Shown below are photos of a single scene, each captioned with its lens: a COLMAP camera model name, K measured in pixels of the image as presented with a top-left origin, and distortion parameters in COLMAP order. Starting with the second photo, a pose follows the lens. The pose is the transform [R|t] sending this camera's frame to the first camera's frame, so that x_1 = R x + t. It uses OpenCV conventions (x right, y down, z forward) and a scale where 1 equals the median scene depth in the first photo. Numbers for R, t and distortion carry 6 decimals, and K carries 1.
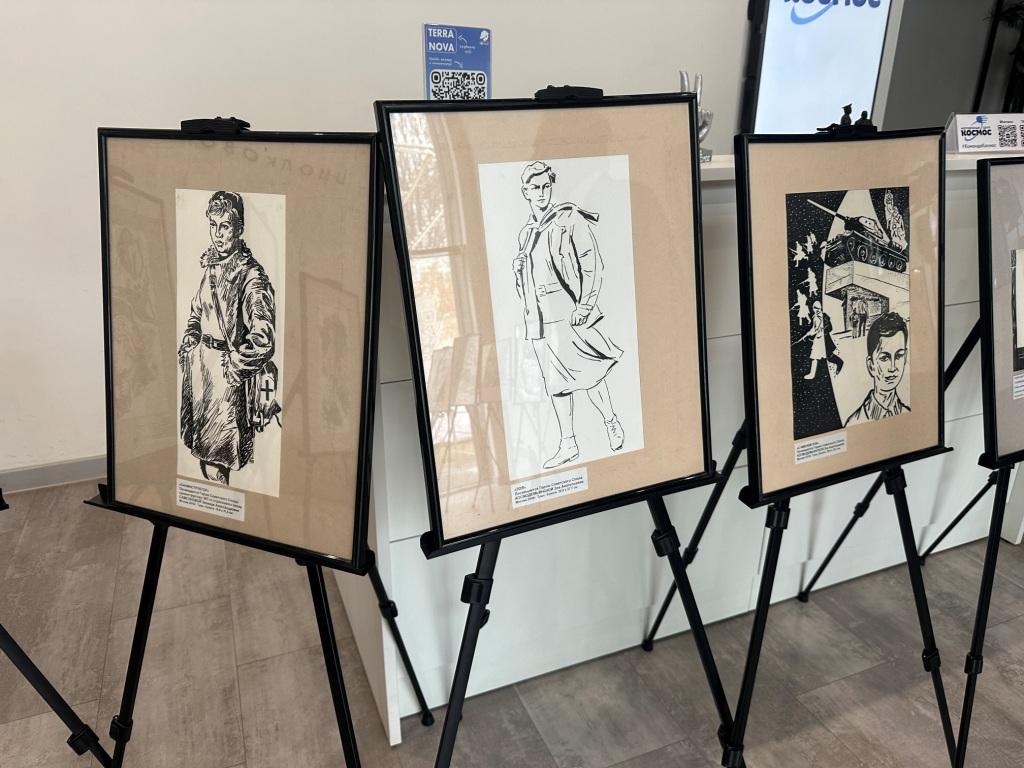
lens RADIAL K [[717.5, 0, 511.9], [0, 717.5, 384.1], [0, 0, 1]] dist [0.062887, -0.087656]
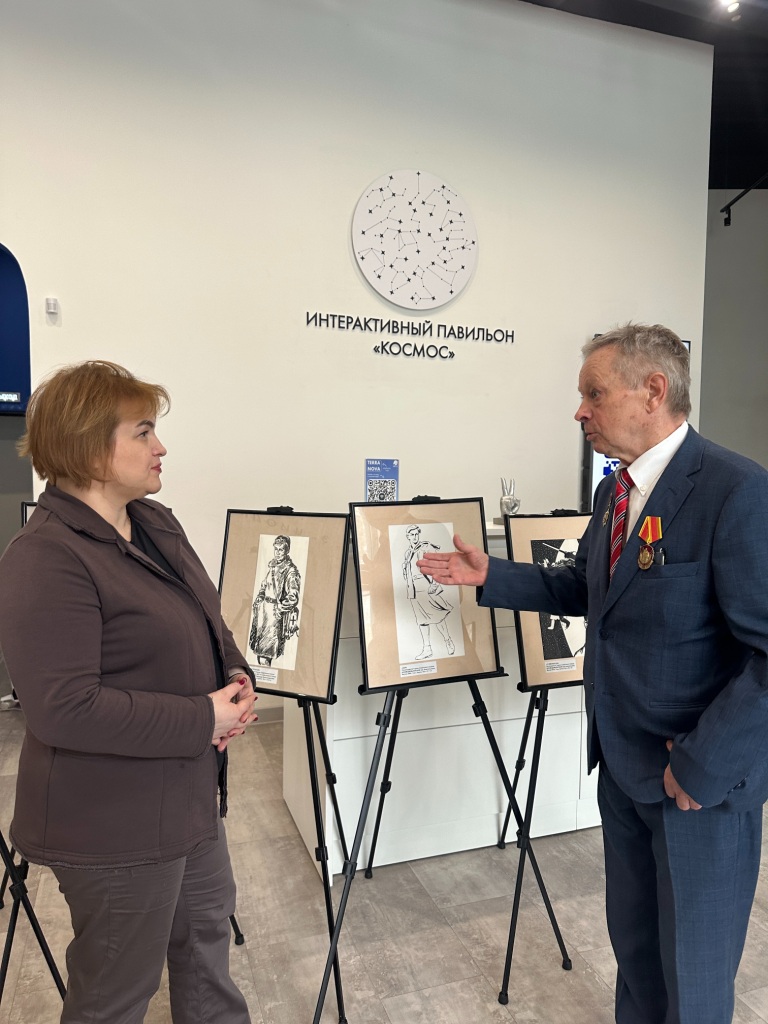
lens RADIAL K [[717.5, 0, 393.2], [0, 717.5, 525.4], [0, 0, 1]] dist [0.062887, -0.087656]
pose [[0.998600, 0.009437, -0.052053, 0.080251], [-0.024035, 0.957477, -0.287508, 0.330238], [0.047126, 0.288356, 0.956363, -1.112947]]
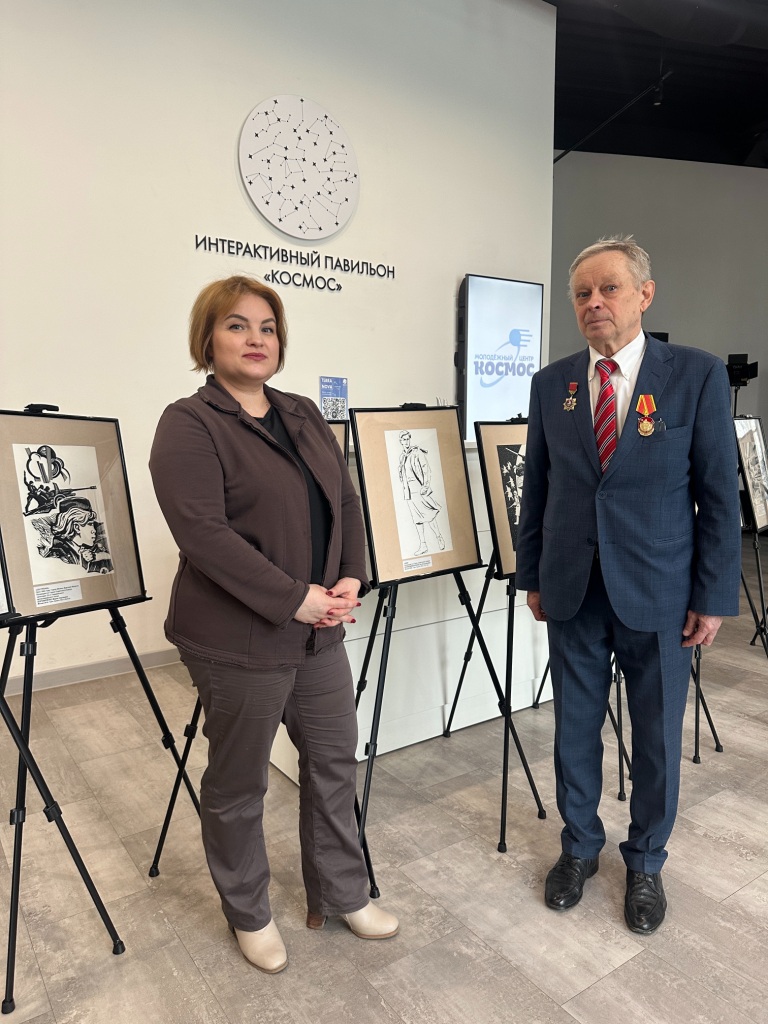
lens RADIAL K [[717.5, 0, 394.2], [0, 717.5, 507.6], [0, 0, 1]] dist [0.062887, -0.087656]
pose [[0.975376, -0.035952, 0.217600, -0.483189], [0.089233, 0.966594, -0.240279, 0.484488], [-0.201692, 0.253780, 0.946000, -1.143455]]
